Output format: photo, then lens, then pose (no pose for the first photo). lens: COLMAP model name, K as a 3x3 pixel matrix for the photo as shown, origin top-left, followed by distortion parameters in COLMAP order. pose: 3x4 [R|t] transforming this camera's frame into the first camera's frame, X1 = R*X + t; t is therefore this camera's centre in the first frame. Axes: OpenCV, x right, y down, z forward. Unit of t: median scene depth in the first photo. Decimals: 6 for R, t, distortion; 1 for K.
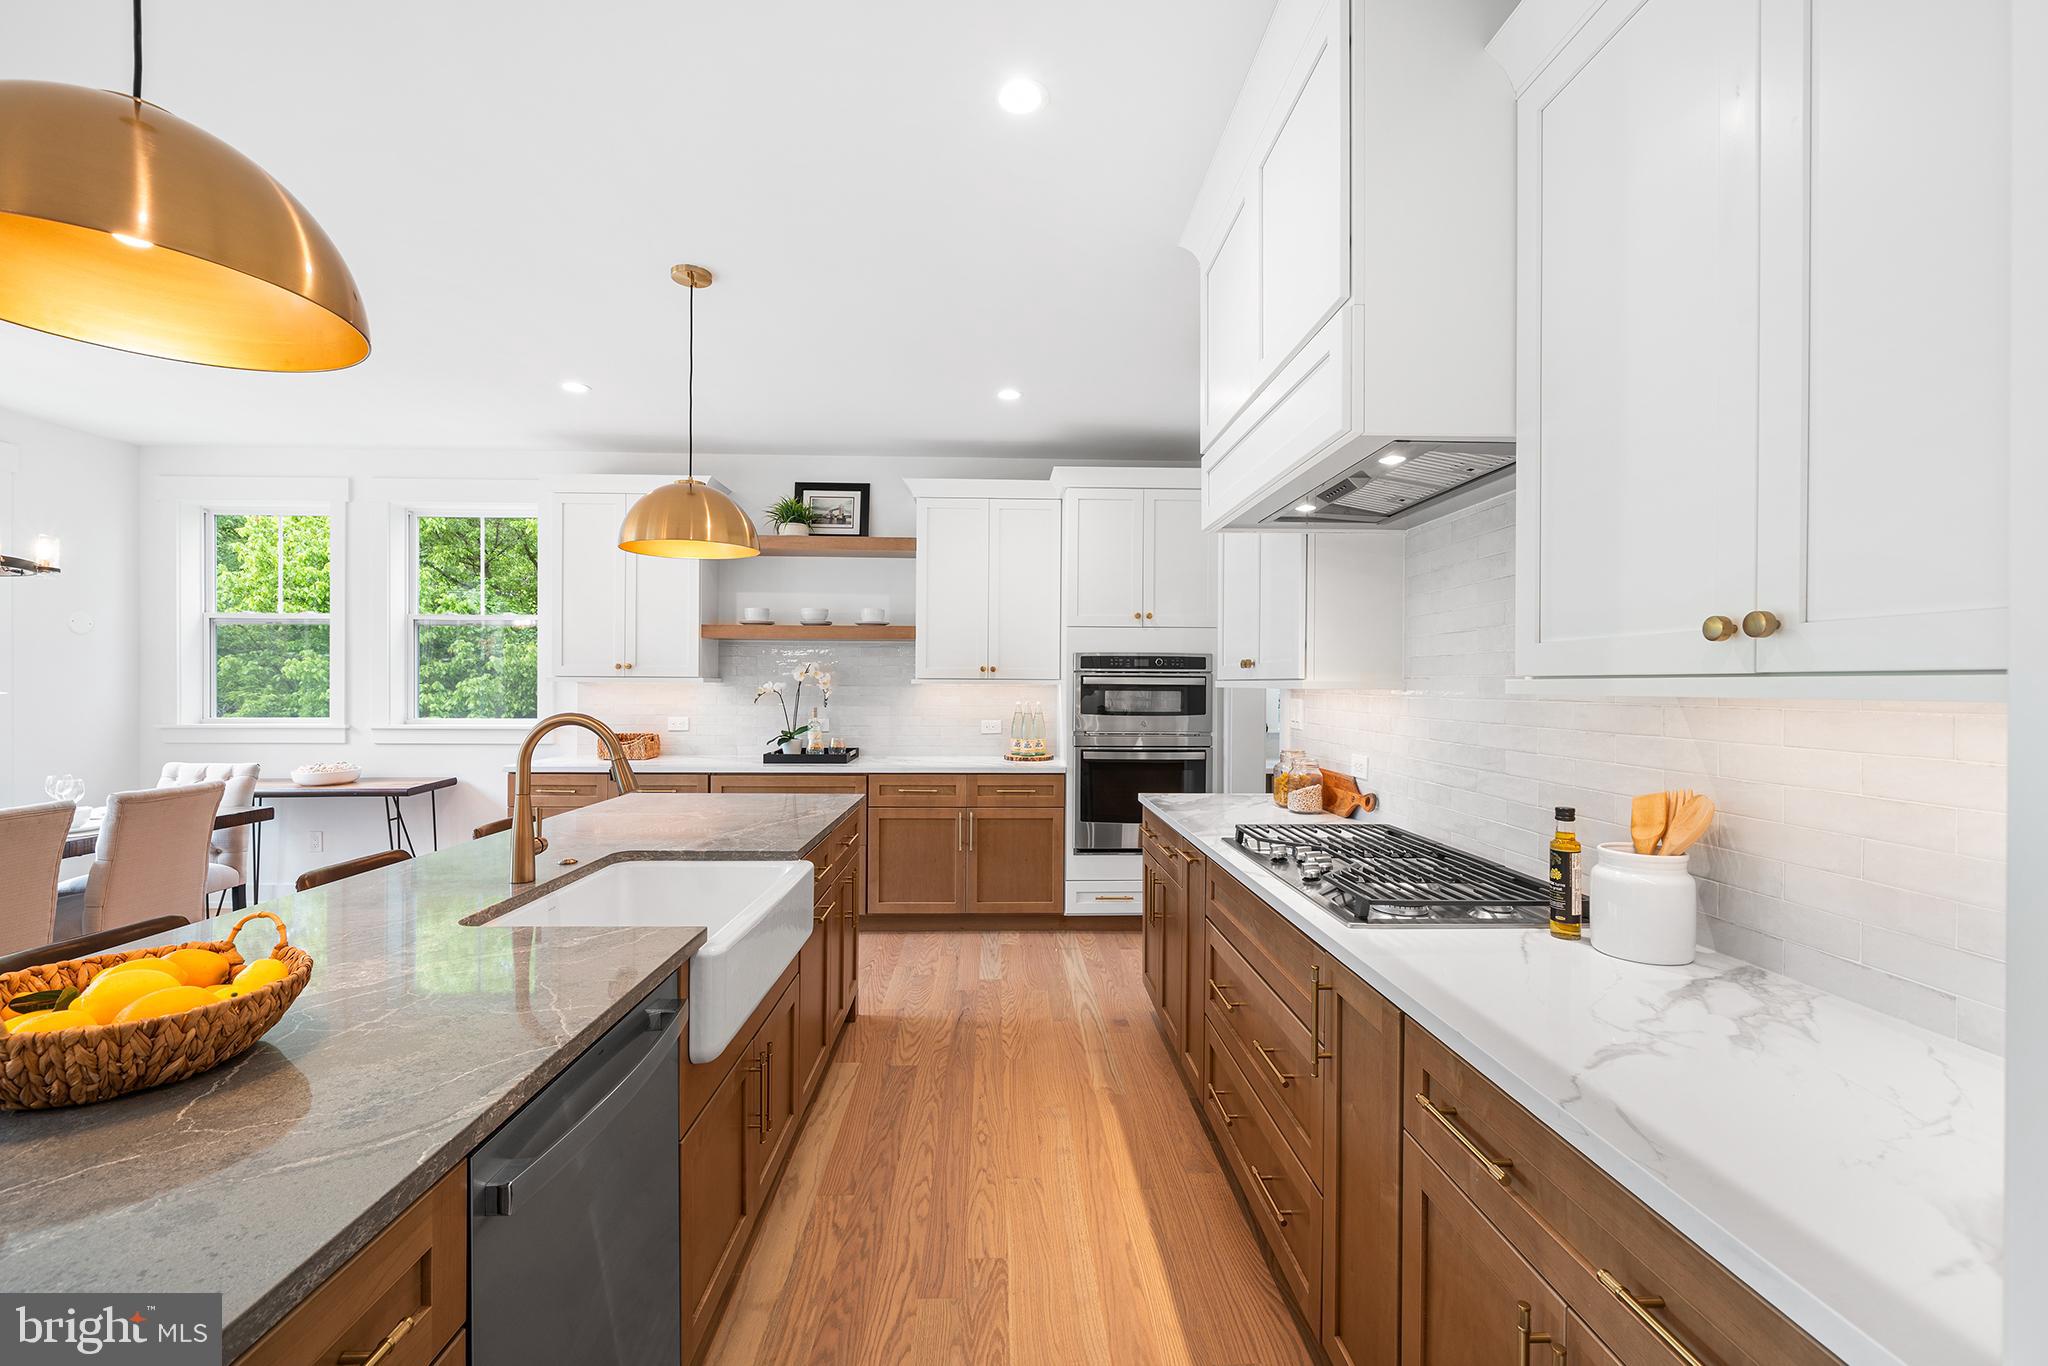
lens RADIAL K [[837.4, 0, 1019.9], [0, 837.4, 680.2], [0, 0, 1]] dist [-0.001510, -0.000465]
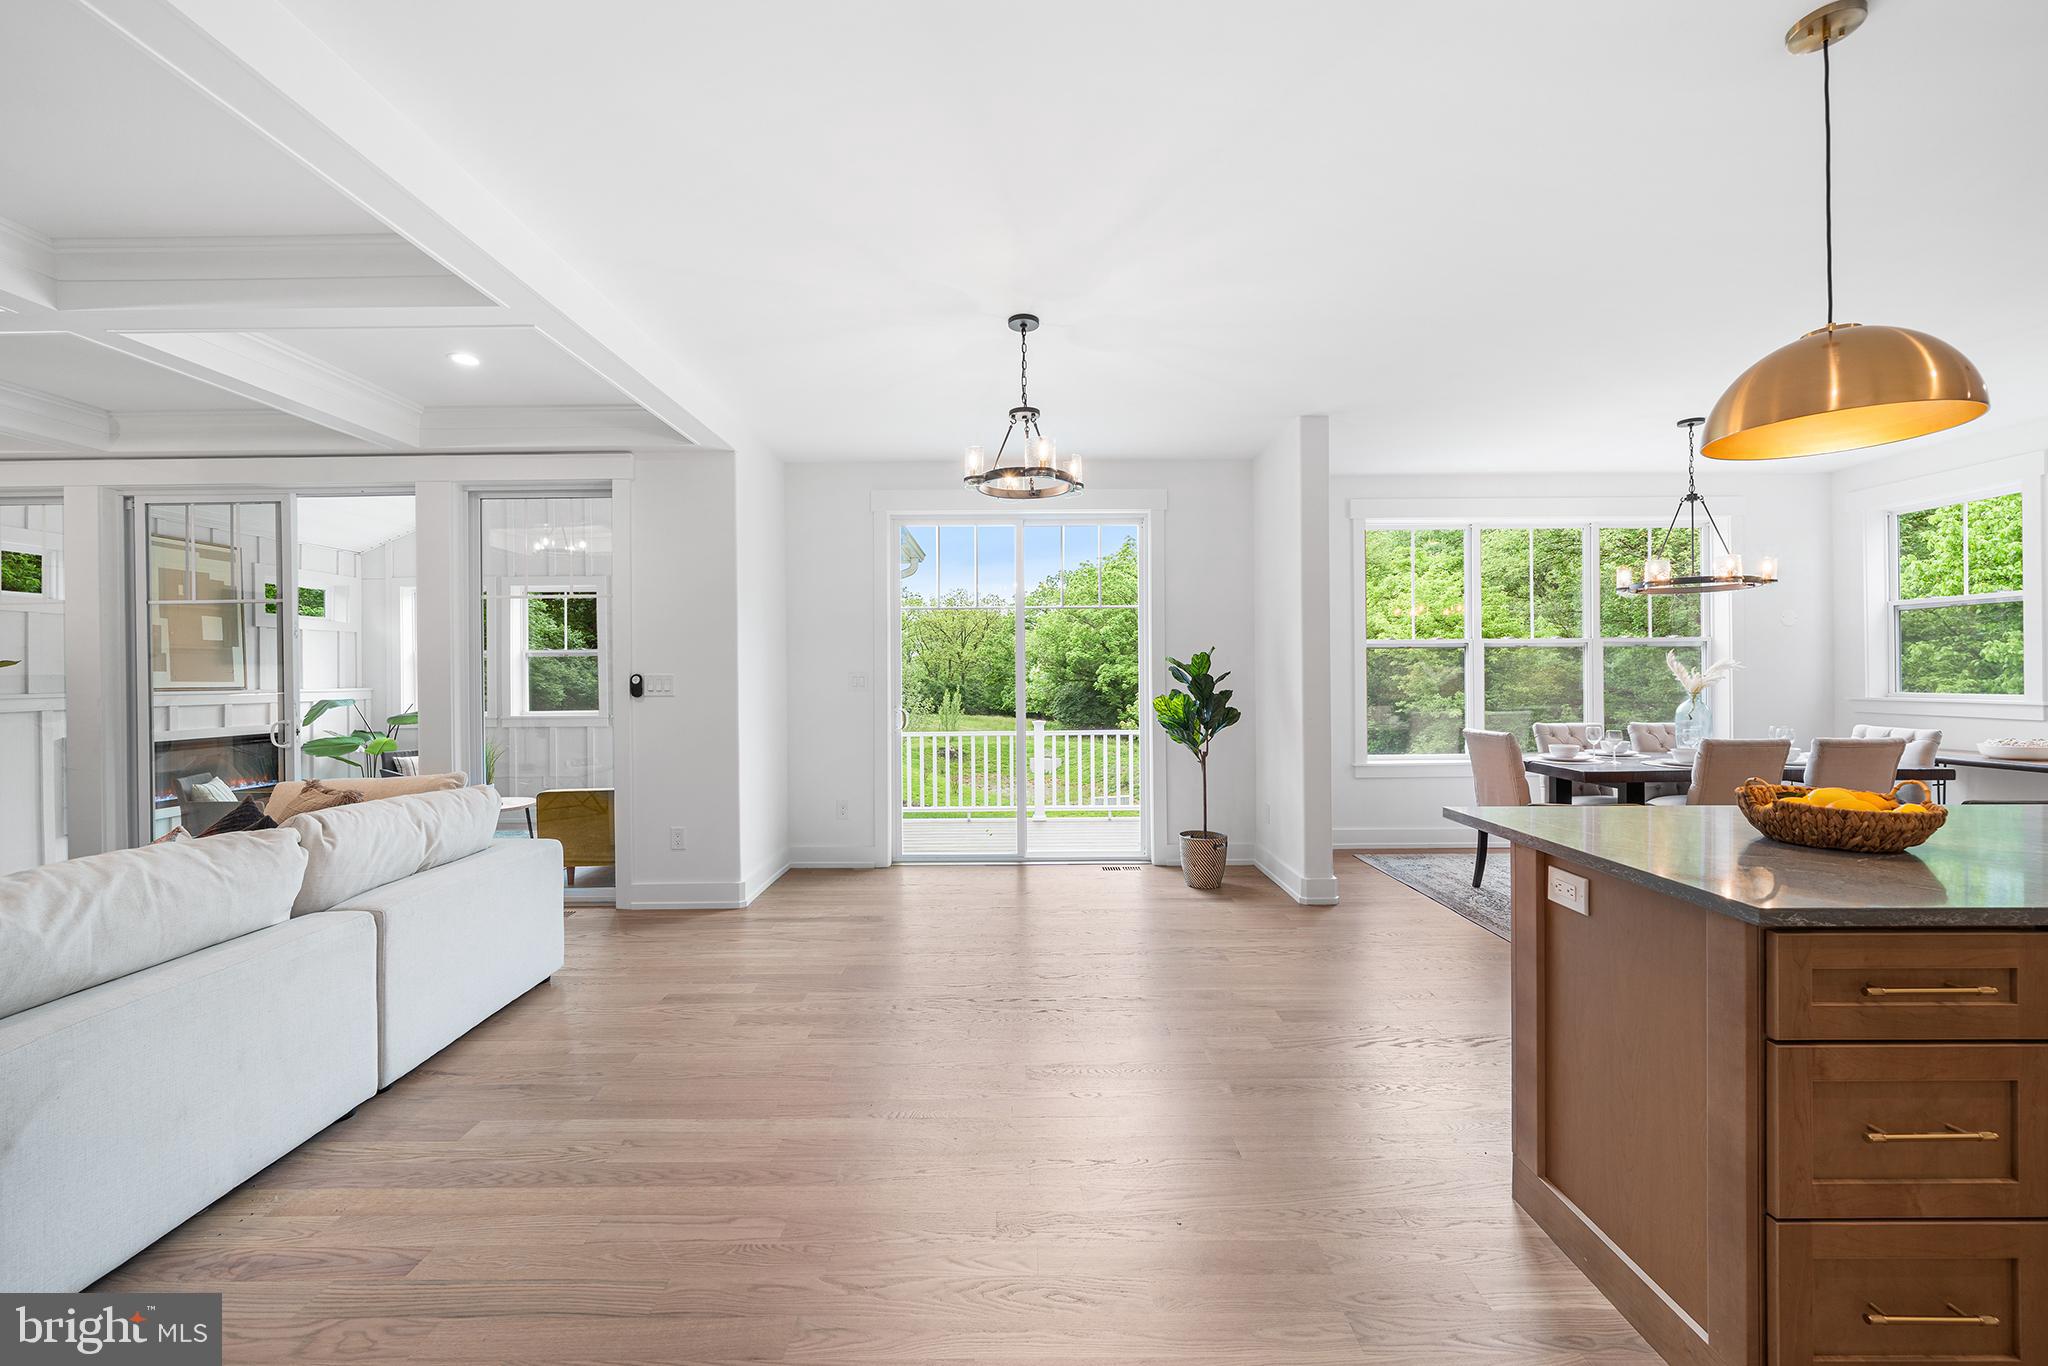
lens RADIAL K [[795.0, 0, 1018.7], [0, 795.0, 677.2], [0, 0, 1]] dist [0.001606, 0.000098]
pose [[-0.037625, -0.002860, -0.999288, 0.181527], [0.008072, 0.999962, -0.003165, 0.019396], [0.999259, -0.008185, -0.037601, -0.173435]]
